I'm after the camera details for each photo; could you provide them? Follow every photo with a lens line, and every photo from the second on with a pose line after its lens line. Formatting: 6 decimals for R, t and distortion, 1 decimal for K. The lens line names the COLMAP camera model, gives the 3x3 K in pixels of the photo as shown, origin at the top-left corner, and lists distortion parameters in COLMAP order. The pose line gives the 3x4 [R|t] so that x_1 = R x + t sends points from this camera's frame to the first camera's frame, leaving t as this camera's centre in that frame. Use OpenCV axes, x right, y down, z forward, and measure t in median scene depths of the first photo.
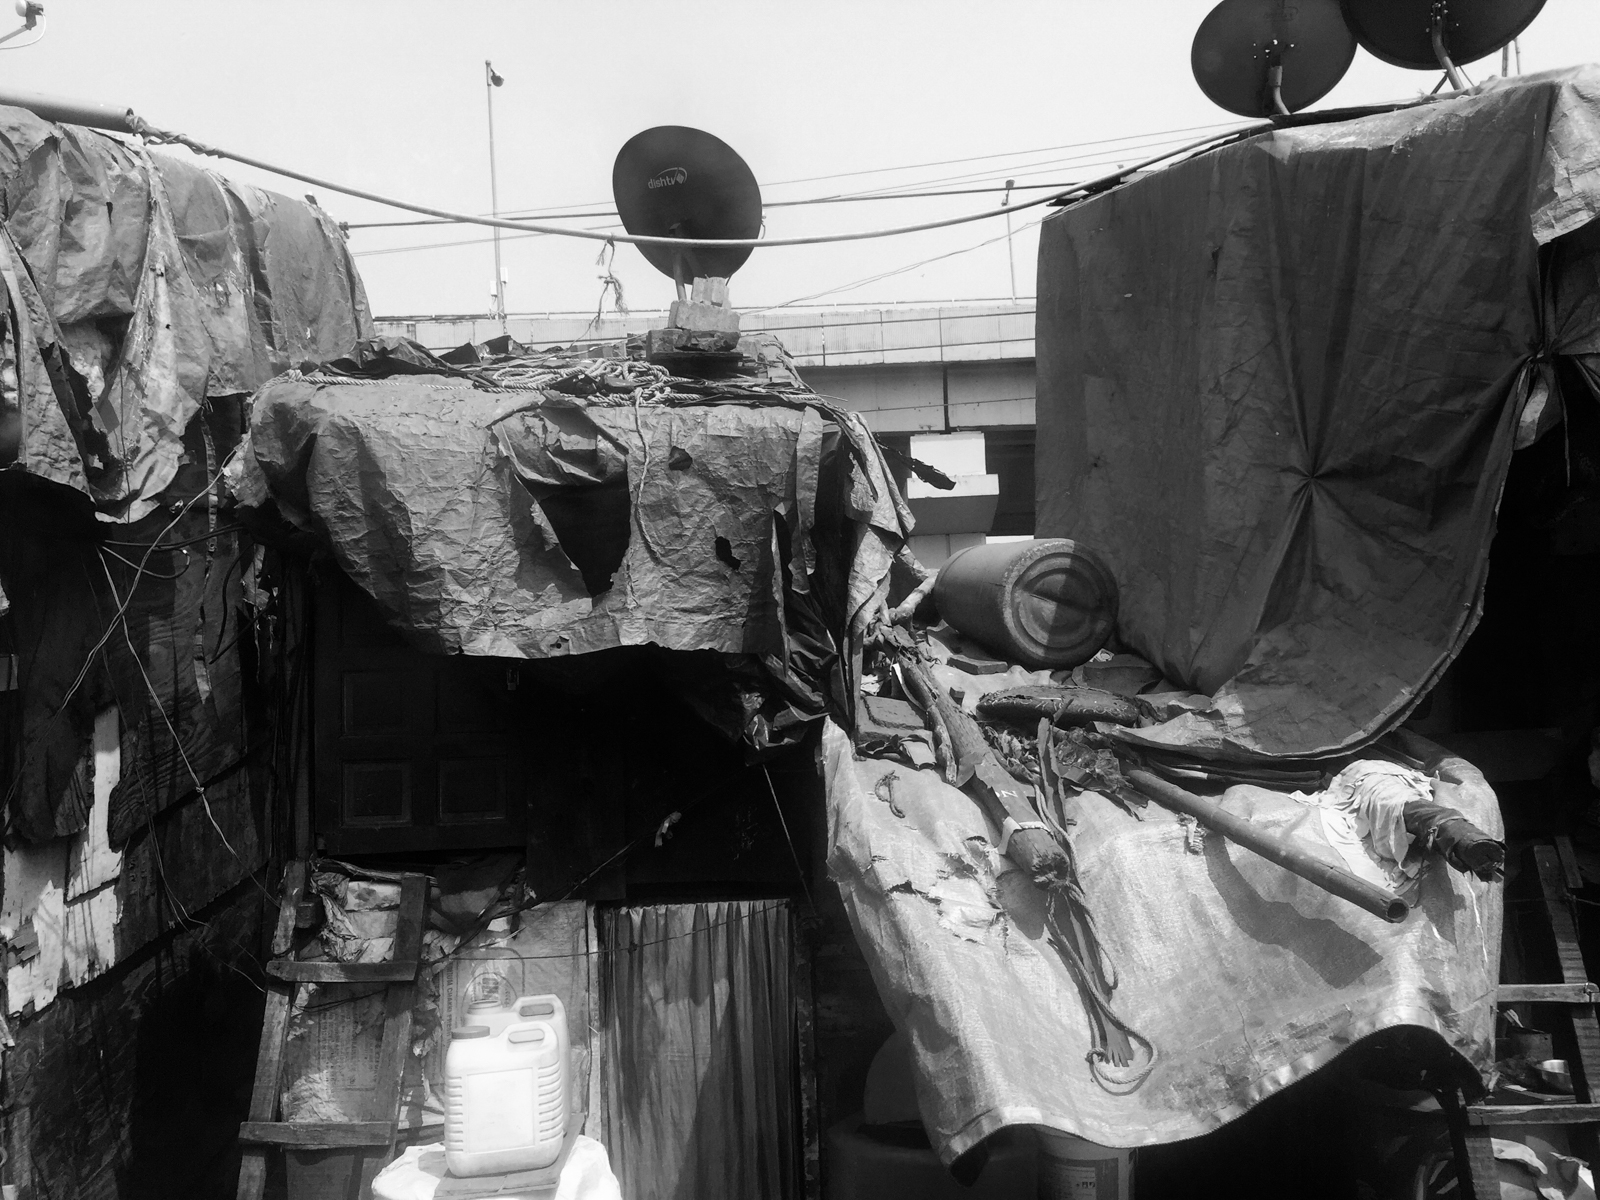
lens RADIAL K [[1362.3, 0, 800.0], [0, 1362.3, 600.0], [0, 0, 1]] dist [0.099037, -0.157404]
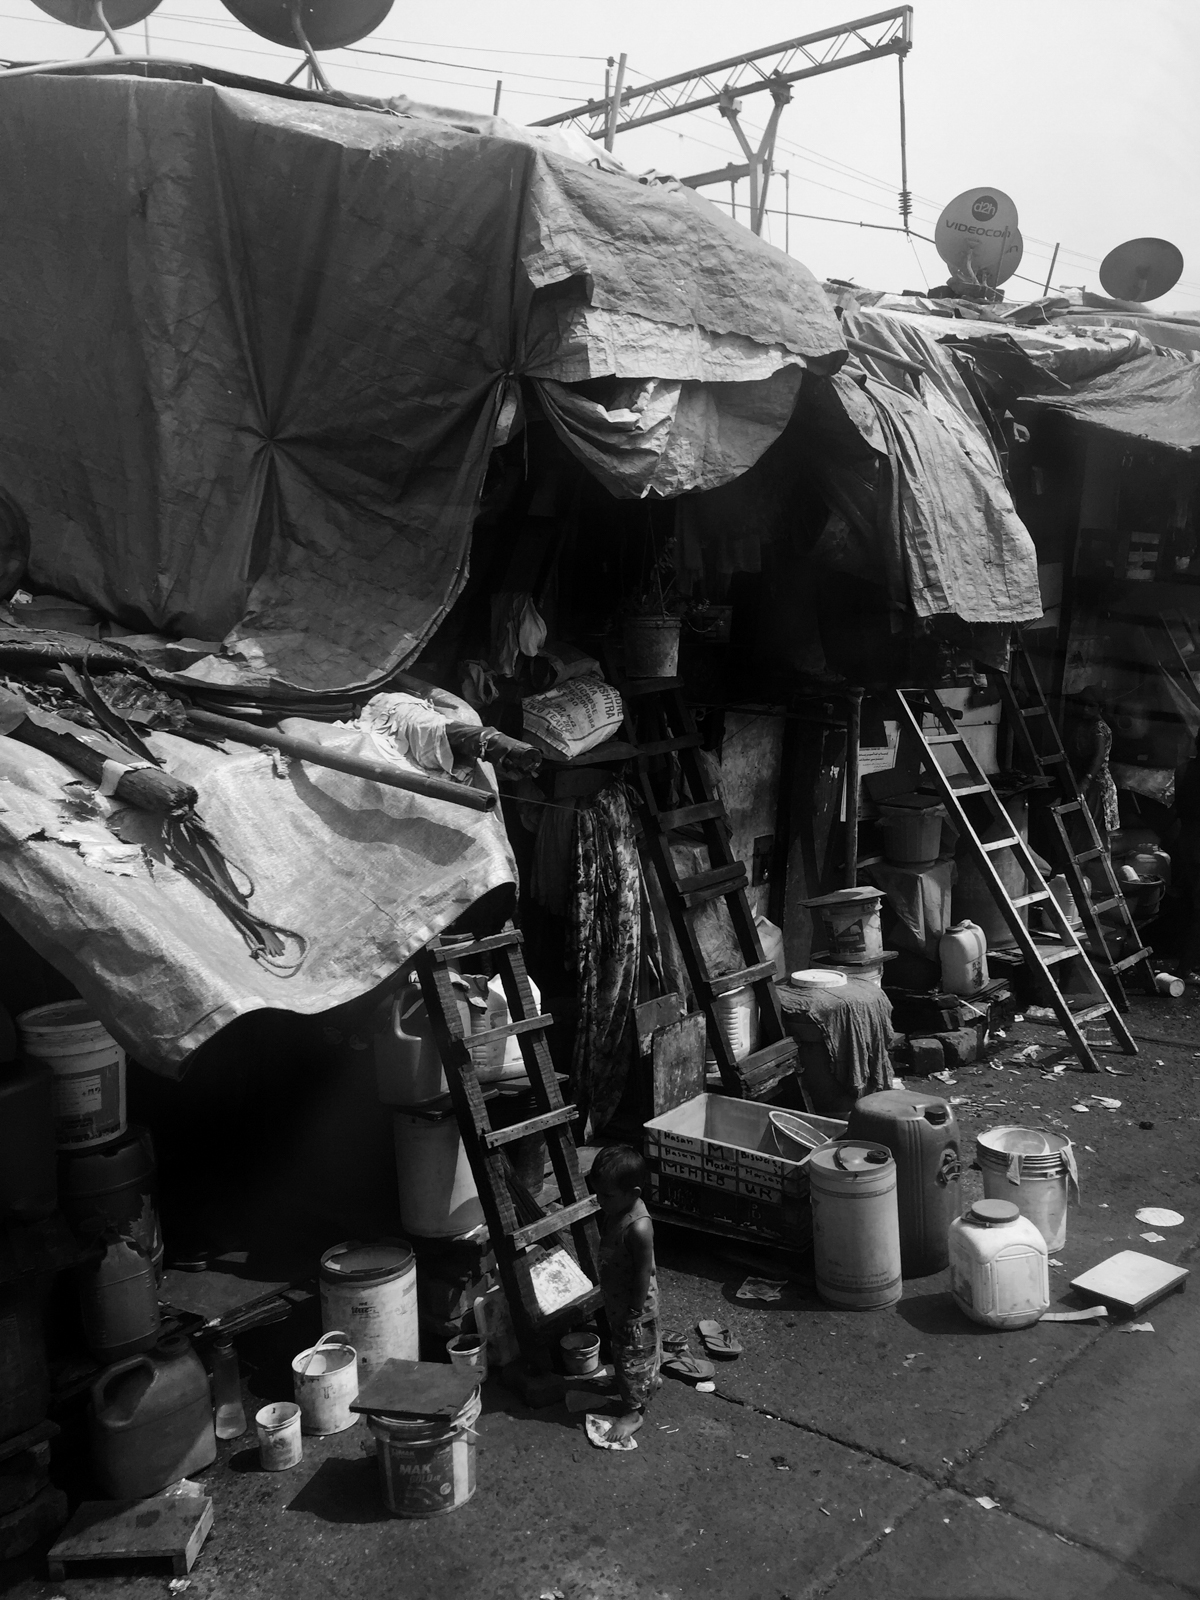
lens RADIAL K [[1362.3, 0, 620.9], [0, 1362.3, 798.2], [0, 0, 1]] dist [0.099037, -0.157404]
pose [[0.688913, -0.091896, 0.718995, -0.333203], [-0.048676, 0.983826, 0.172384, -0.012737], [-0.723208, -0.153756, 0.673298, 0.006004]]
